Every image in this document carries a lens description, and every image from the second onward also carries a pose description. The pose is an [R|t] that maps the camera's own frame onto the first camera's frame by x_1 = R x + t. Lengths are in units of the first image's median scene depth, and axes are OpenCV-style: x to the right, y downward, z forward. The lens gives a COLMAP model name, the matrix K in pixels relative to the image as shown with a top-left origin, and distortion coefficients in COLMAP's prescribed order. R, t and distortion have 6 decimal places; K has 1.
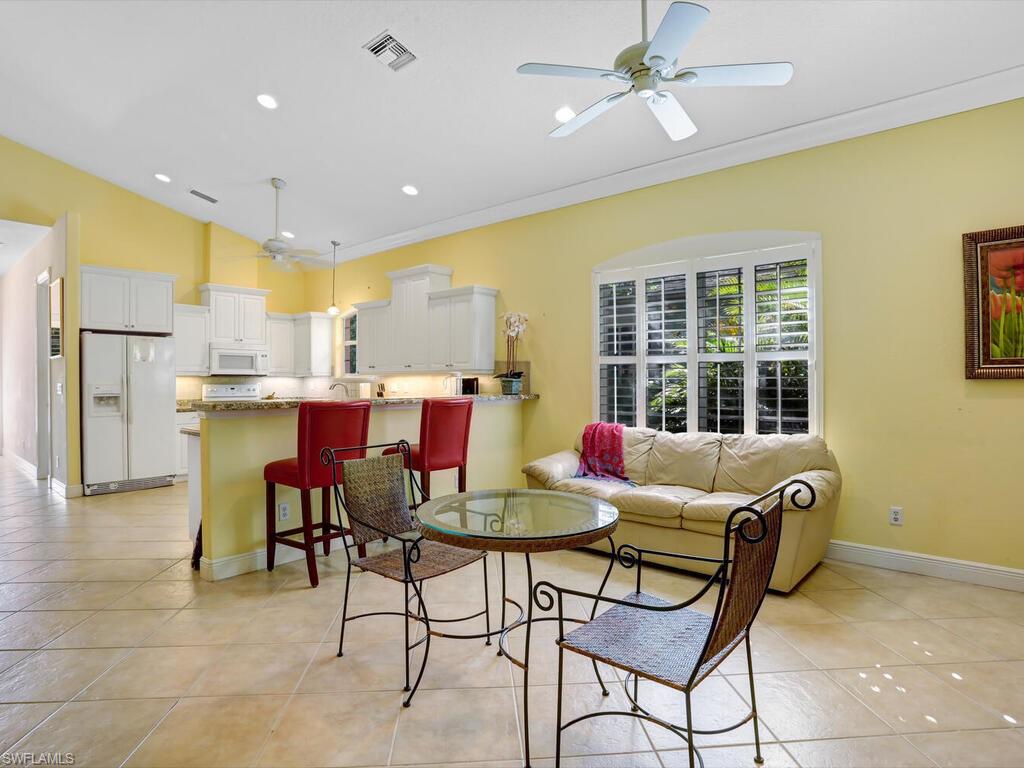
lens RADIAL K [[564.3, 0, 511.3], [0, 564.3, 382.0], [0, 0, 1]] dist [-0.069229, 0.030167]
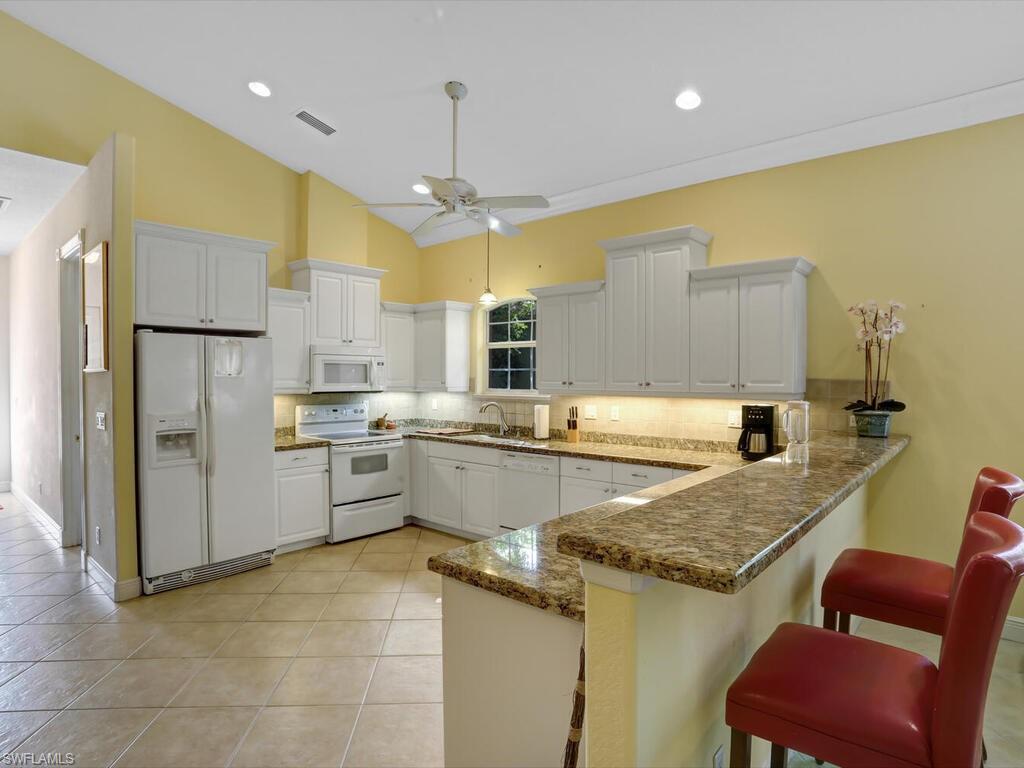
lens RADIAL K [[564.3, 0, 508.6], [0, 564.3, 381.6], [0, 0, 1]] dist [-0.069229, 0.030167]
pose [[0.999993, 0.000887, -0.003721, -0.351136], [-0.000863, 0.999979, 0.006432, -0.036635], [0.003726, -0.006429, 0.999972, 0.367573]]
